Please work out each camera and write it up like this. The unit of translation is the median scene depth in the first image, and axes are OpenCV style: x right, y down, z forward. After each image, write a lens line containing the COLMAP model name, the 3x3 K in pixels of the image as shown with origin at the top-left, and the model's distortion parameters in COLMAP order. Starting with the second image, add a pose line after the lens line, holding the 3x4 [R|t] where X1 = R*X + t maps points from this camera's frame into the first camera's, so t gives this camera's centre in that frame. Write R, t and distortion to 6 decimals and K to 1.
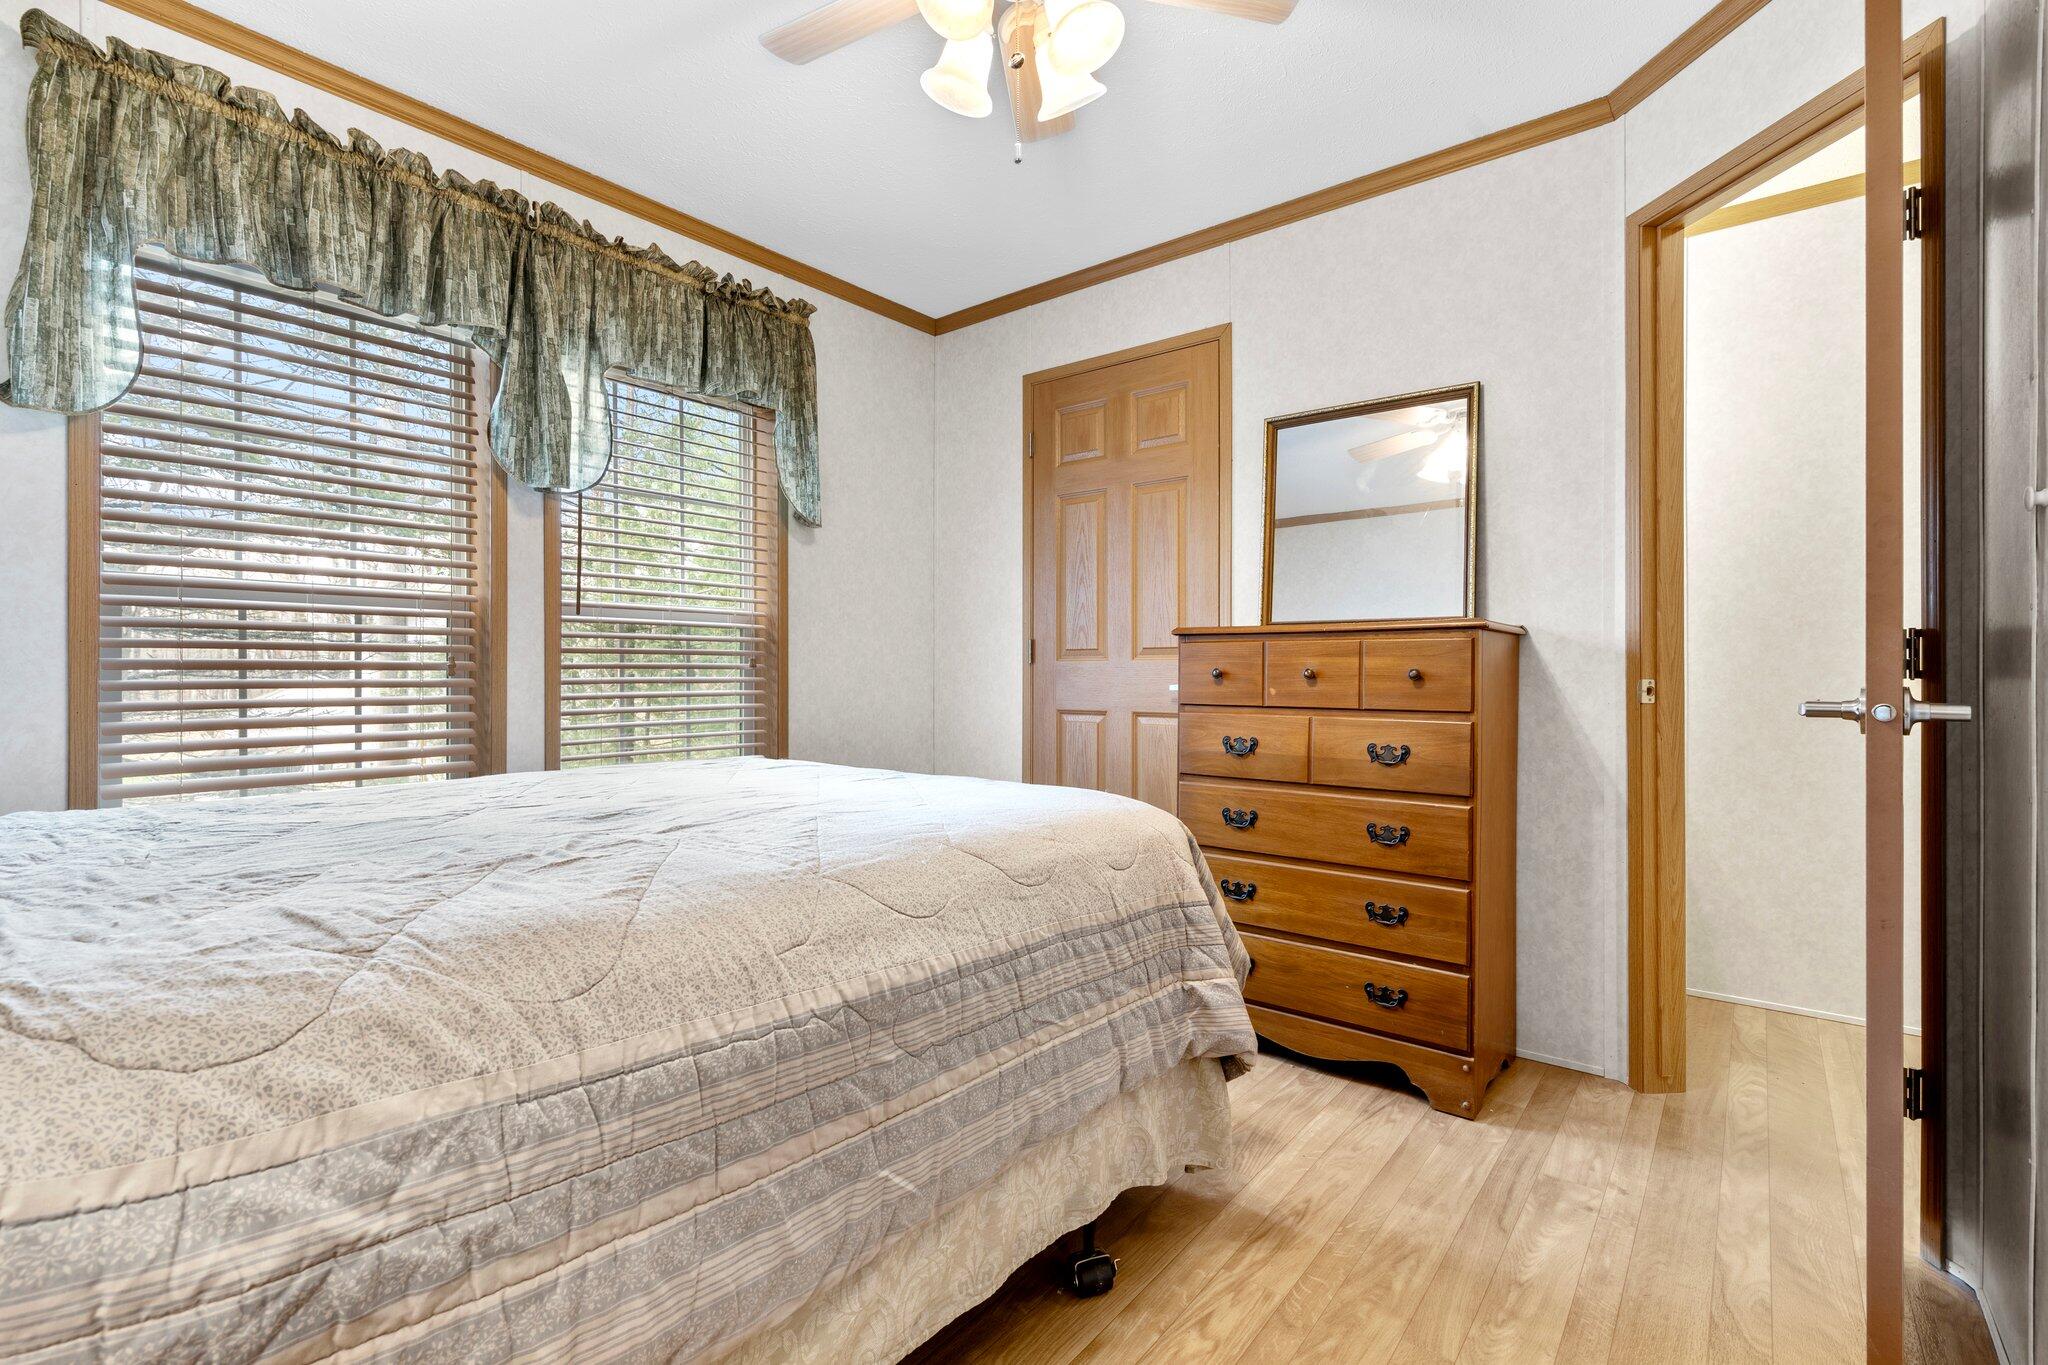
lens RADIAL K [[935.5, 0, 1032.3], [0, 935.5, 672.8], [0, 0, 1]] dist [-0.004049, 0.000759]
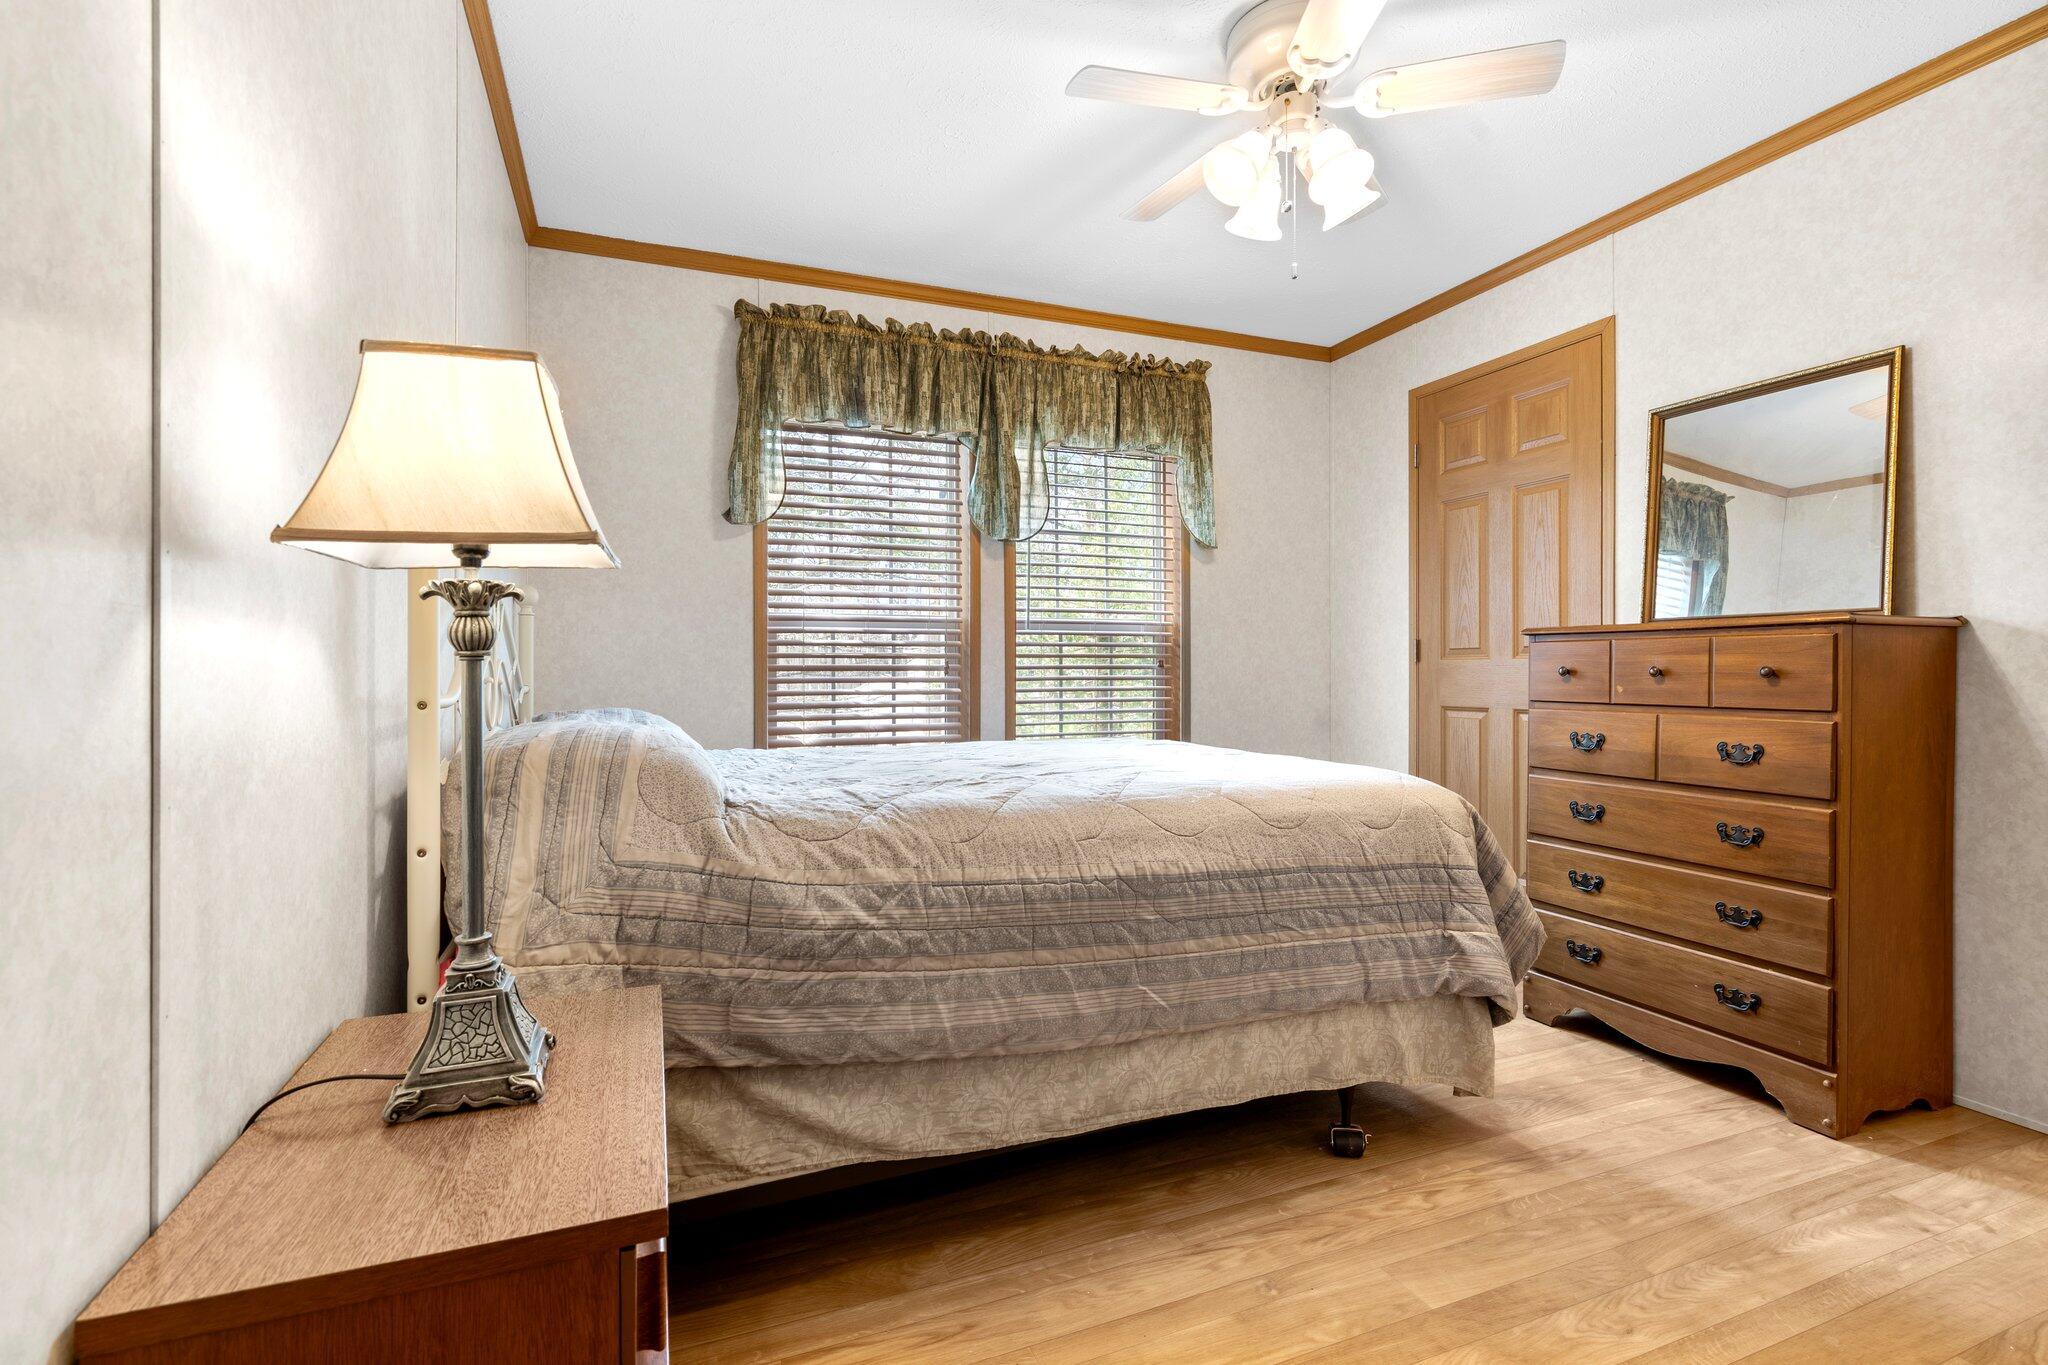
lens RADIAL K [[935.5, 0, 1026.7], [0, 935.5, 669.7], [0, 0, 1]] dist [-0.004049, 0.000759]
pose [[0.875411, -0.003743, -0.483364, 0.206125], [0.002911, 0.999993, -0.002472, -0.000537], [0.483370, 0.000757, 0.875416, -0.229087]]
